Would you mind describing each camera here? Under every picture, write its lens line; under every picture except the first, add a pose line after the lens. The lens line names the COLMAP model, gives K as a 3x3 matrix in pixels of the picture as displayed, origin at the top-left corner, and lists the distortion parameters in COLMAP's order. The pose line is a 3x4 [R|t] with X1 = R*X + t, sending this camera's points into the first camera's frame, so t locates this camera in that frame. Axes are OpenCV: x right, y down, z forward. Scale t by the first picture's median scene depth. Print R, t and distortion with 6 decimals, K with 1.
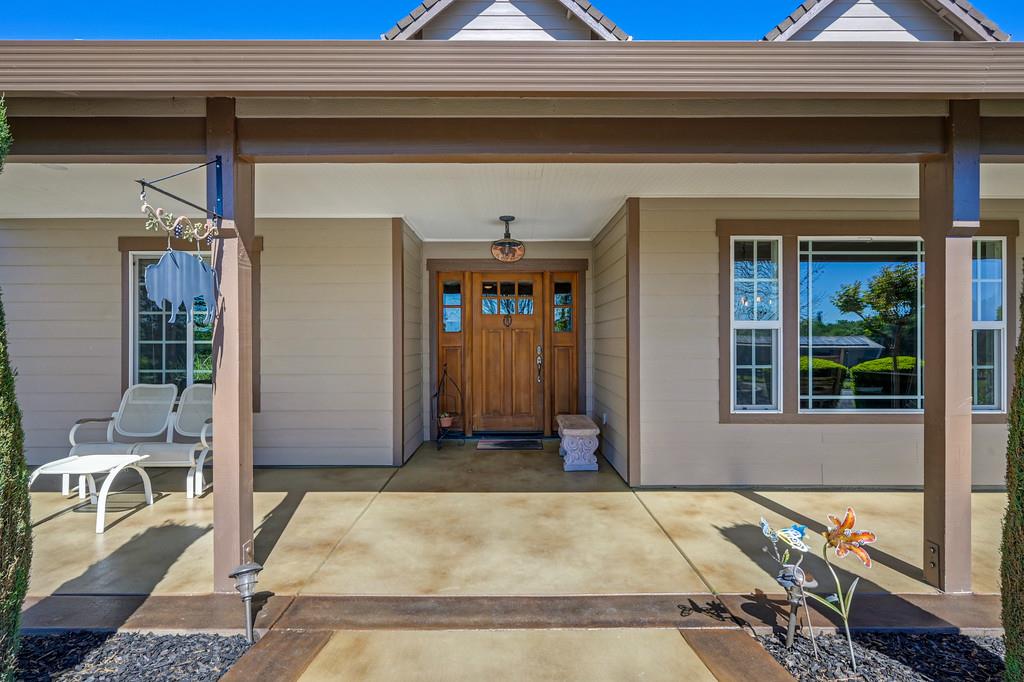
lens RADIAL K [[506.8, 0, 511.6], [0, 506.8, 339.6], [0, 0, 1]] dist [-0.002145, 0.001003]
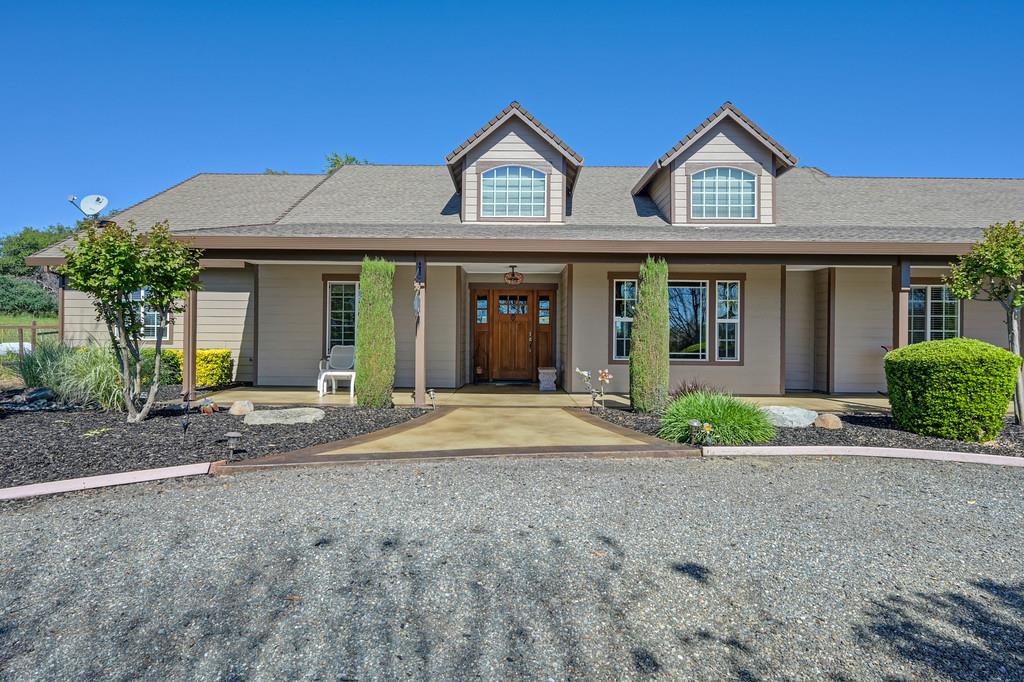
lens RADIAL K [[561.3, 0, 511.6], [0, 561.3, 339.1], [0, 0, 1]] dist [-0.000990, -0.000017]
pose [[0.999931, 0.009159, -0.007384, 0.002546], [-0.009151, 0.999958, 0.001052, 0.040162], [0.007394, -0.000984, 0.999972, -0.983982]]
